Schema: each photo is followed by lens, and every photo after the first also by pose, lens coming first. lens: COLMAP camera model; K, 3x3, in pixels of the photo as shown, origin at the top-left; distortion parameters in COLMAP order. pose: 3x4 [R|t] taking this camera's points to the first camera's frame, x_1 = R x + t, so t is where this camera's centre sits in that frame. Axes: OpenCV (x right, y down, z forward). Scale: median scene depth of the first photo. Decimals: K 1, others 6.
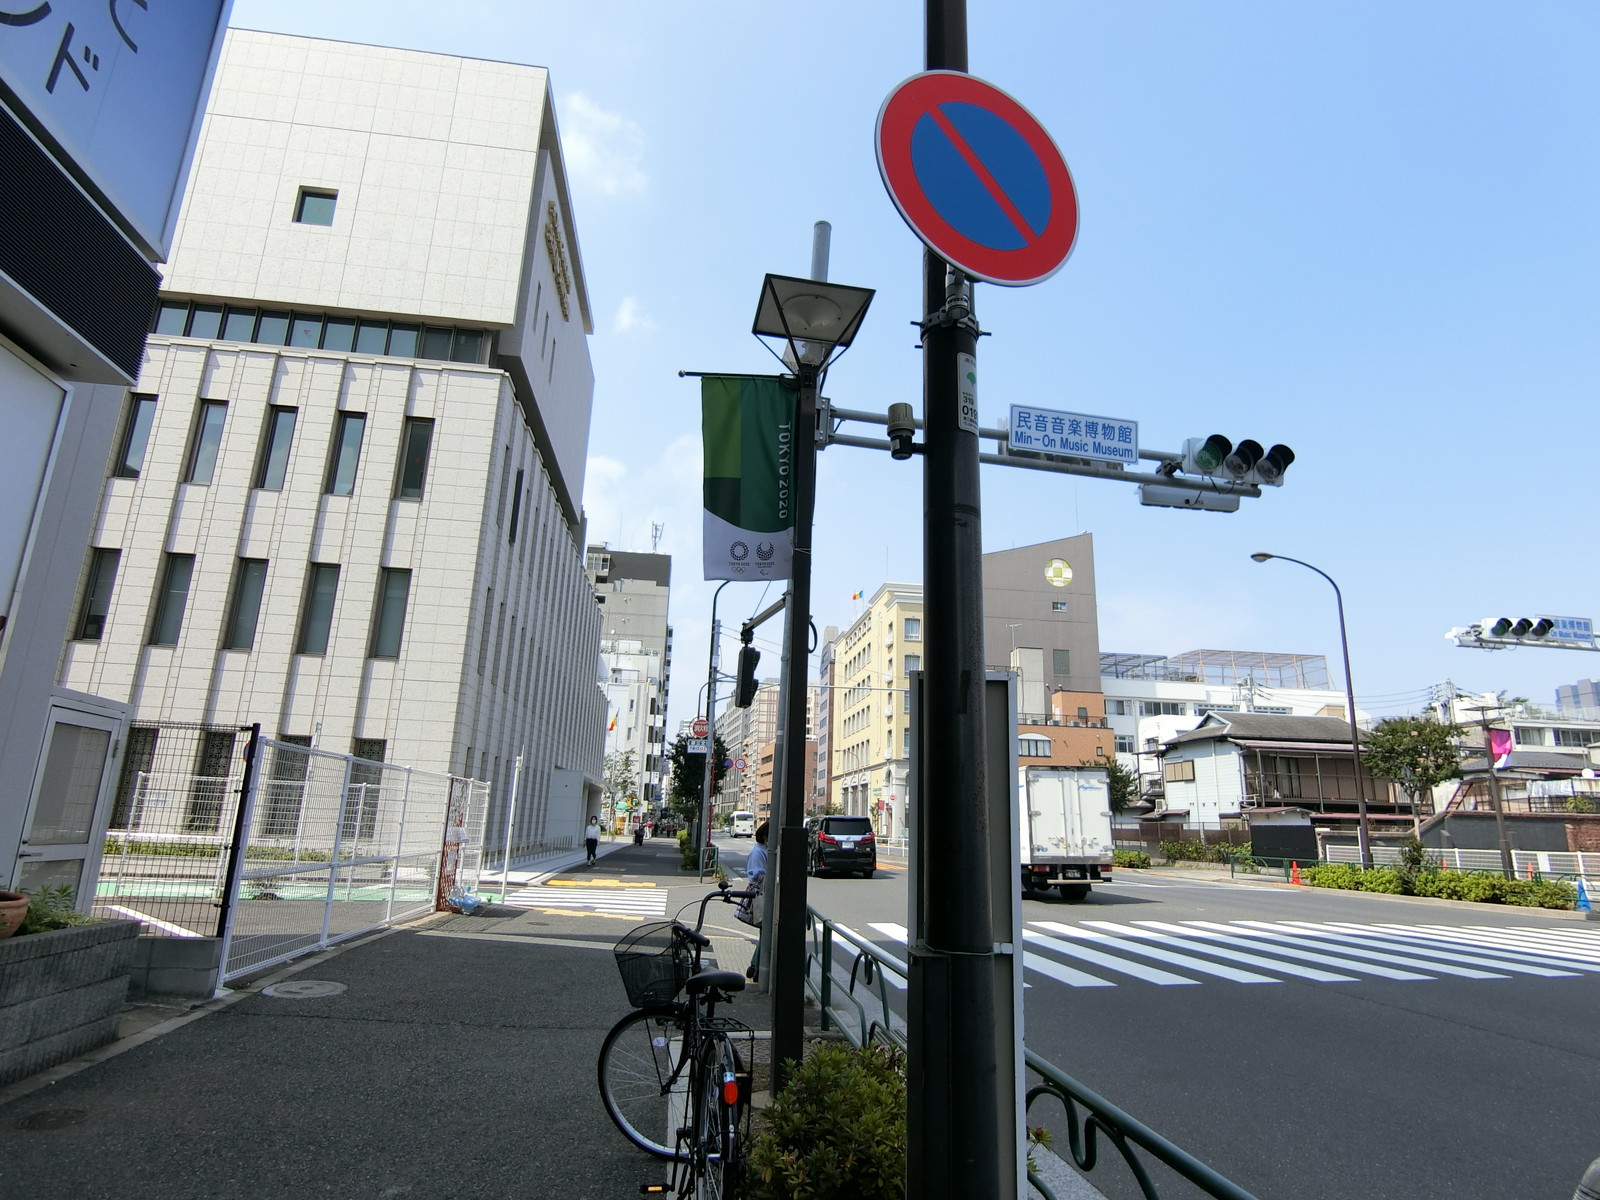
lens RADIAL K [[881.5, 0, 802.9], [0, 881.5, 597.0], [0, 0, 1]] dist [-0.025149, 0.003845]
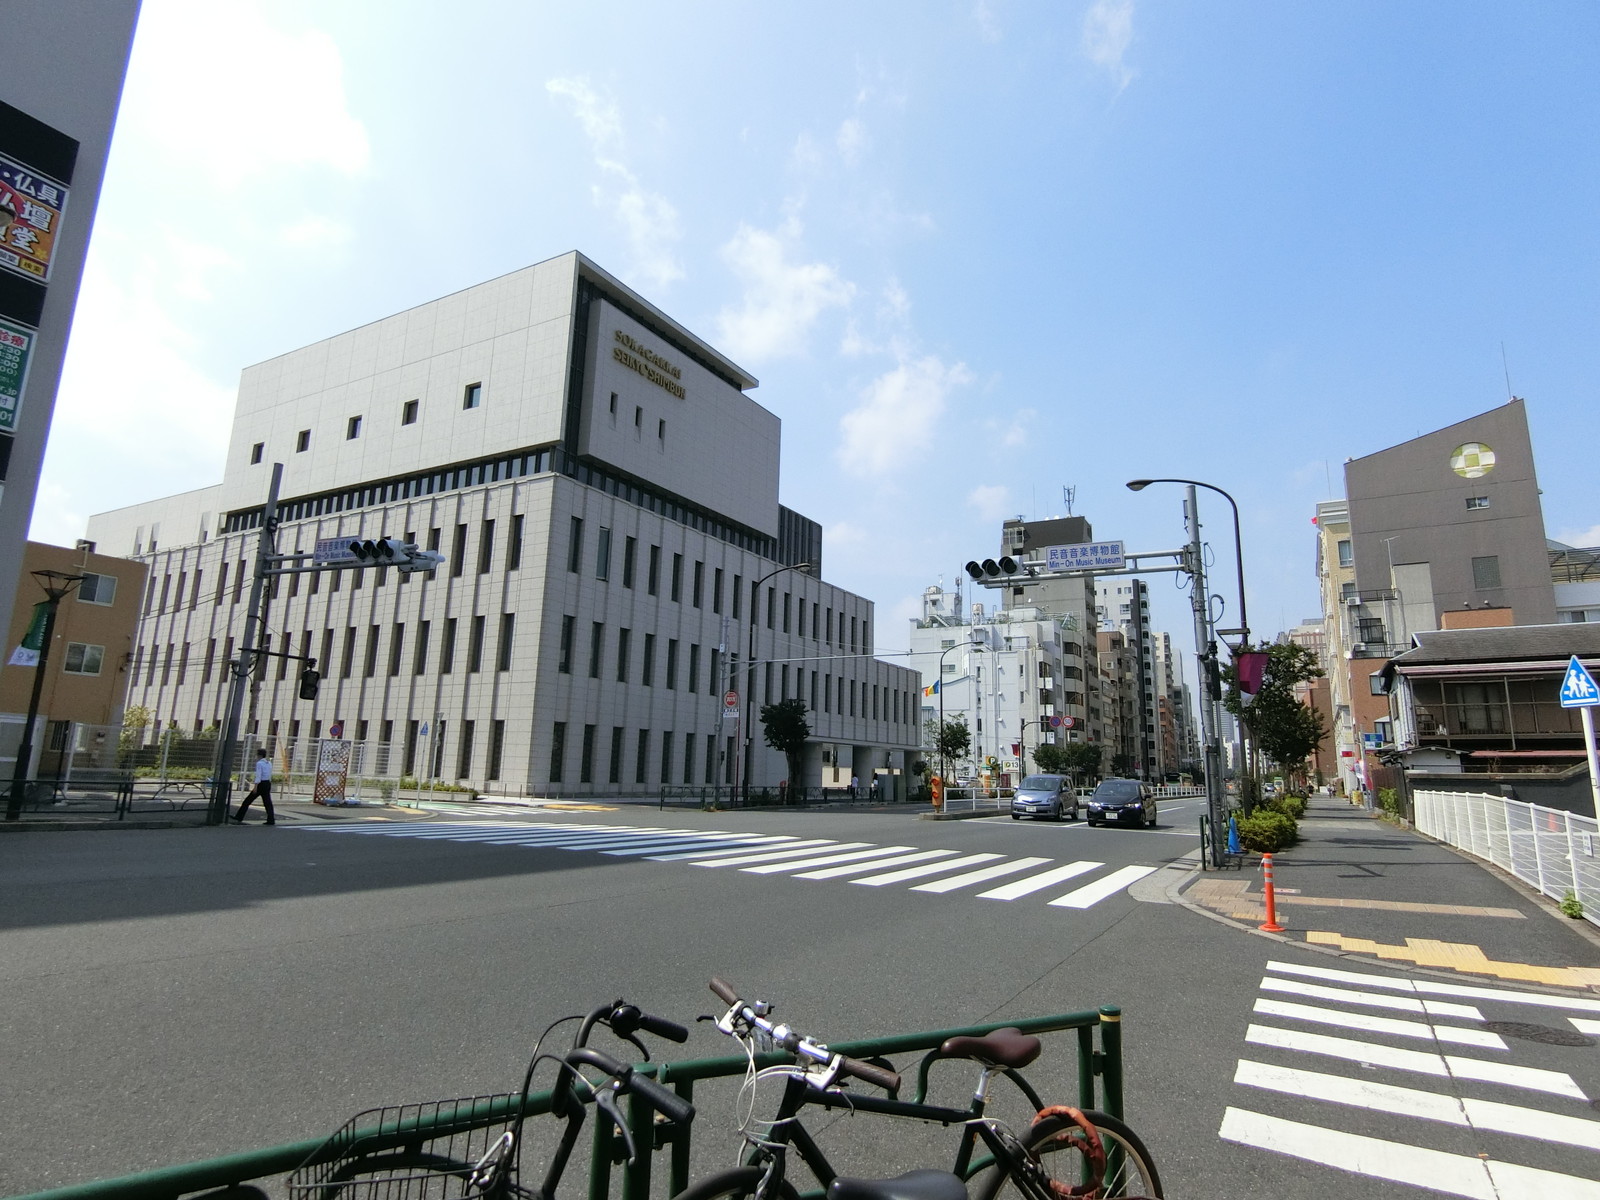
lens RADIAL K [[881.5, 0, 802.9], [0, 881.5, 597.0], [0, 0, 1]] dist [-0.025149, 0.003845]
pose [[0.791213, -0.132178, -0.597086, 0.267326], [0.154652, 0.987873, -0.013753, 0.011384], [0.591663, -0.081459, 0.802059, 0.008182]]
